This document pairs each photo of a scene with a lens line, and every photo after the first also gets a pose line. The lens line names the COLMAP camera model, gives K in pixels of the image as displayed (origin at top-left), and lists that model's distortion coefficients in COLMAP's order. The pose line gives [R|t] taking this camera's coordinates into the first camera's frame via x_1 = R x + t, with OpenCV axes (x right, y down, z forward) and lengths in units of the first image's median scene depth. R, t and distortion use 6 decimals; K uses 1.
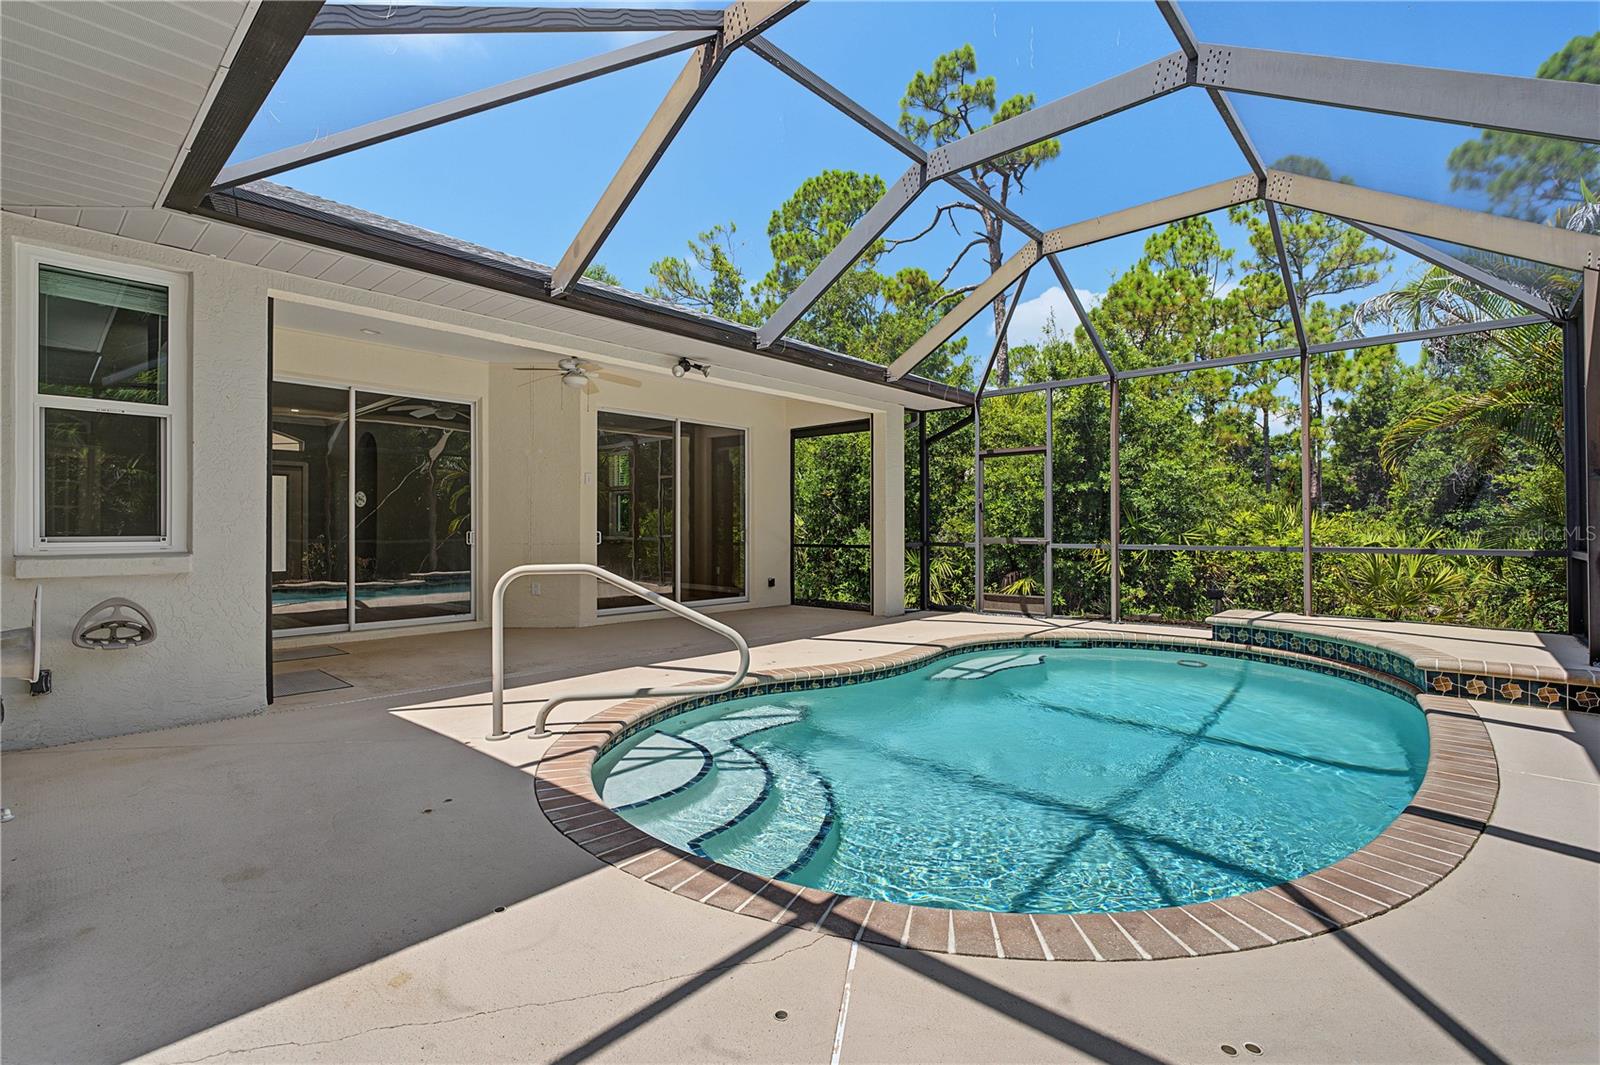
lens RADIAL K [[720.9, 0, 804.4], [0, 720.9, 530.9], [0, 0, 1]] dist [-0.008343, 0.001195]
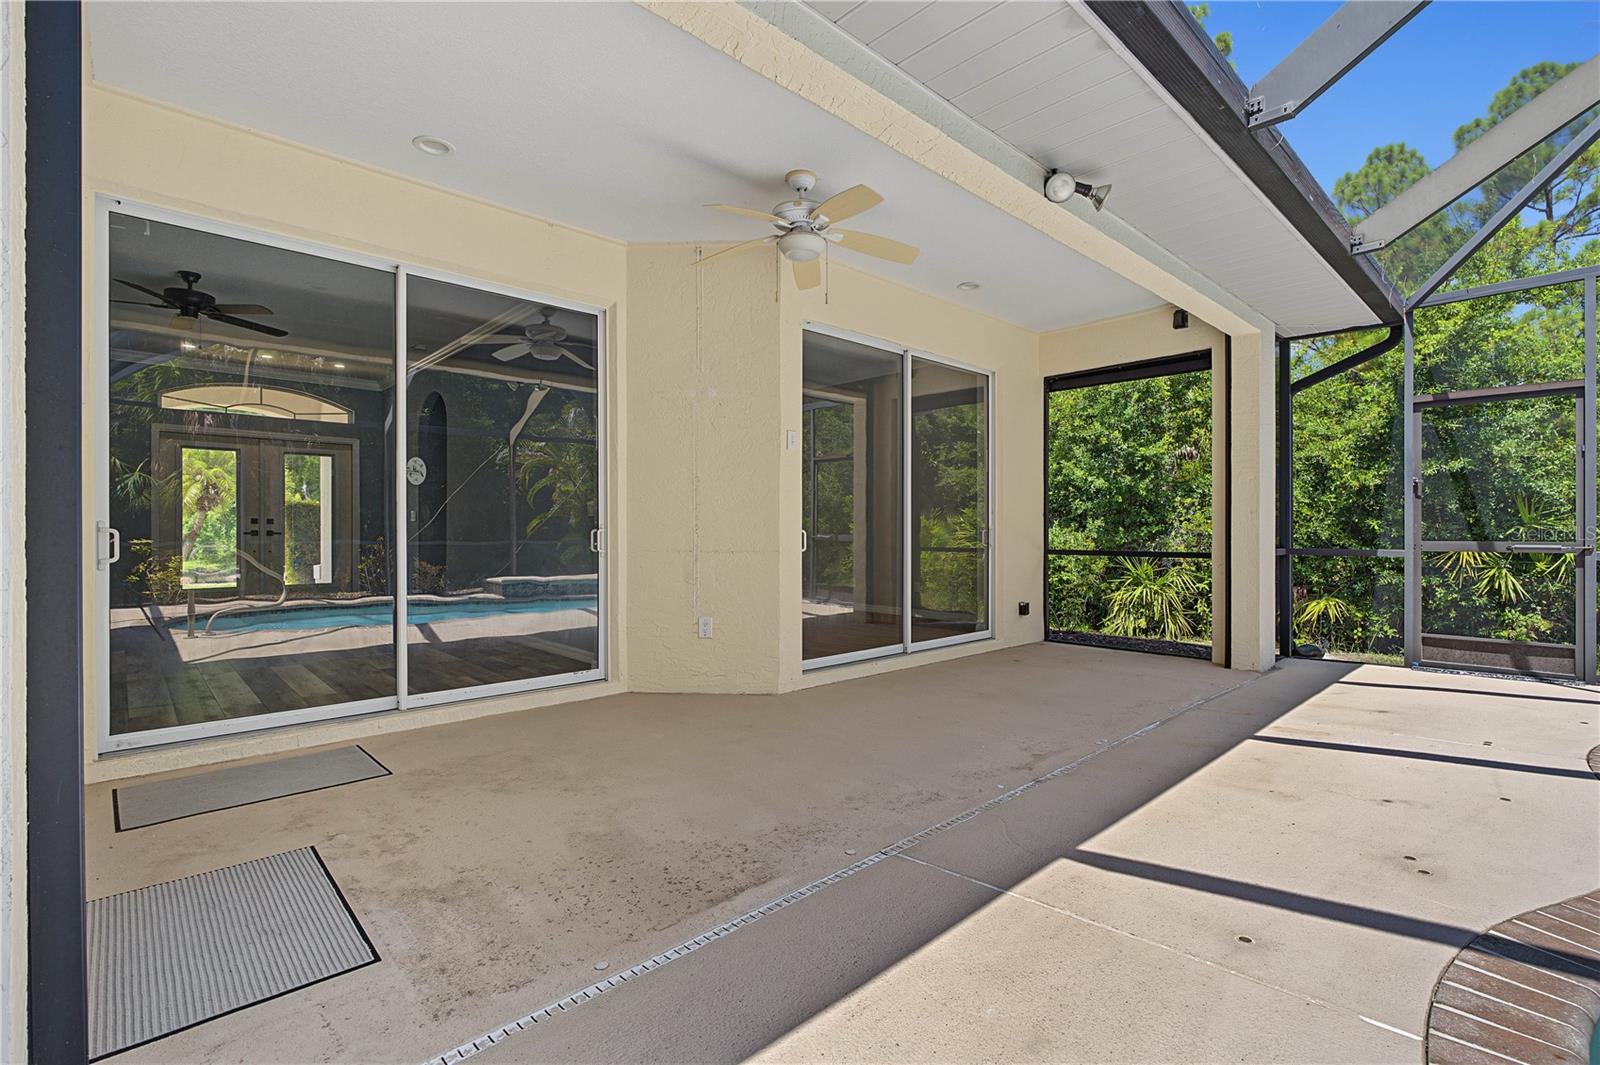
lens RADIAL K [[720.9, 0, 804.4], [0, 720.9, 530.9], [0, 0, 1]] dist [-0.008343, 0.001195]
pose [[0.997123, 0.001619, -0.075790, -0.199245], [-0.001638, 0.999999, -0.000195, 0.001527], [0.075789, 0.000319, 0.997124, 0.338065]]
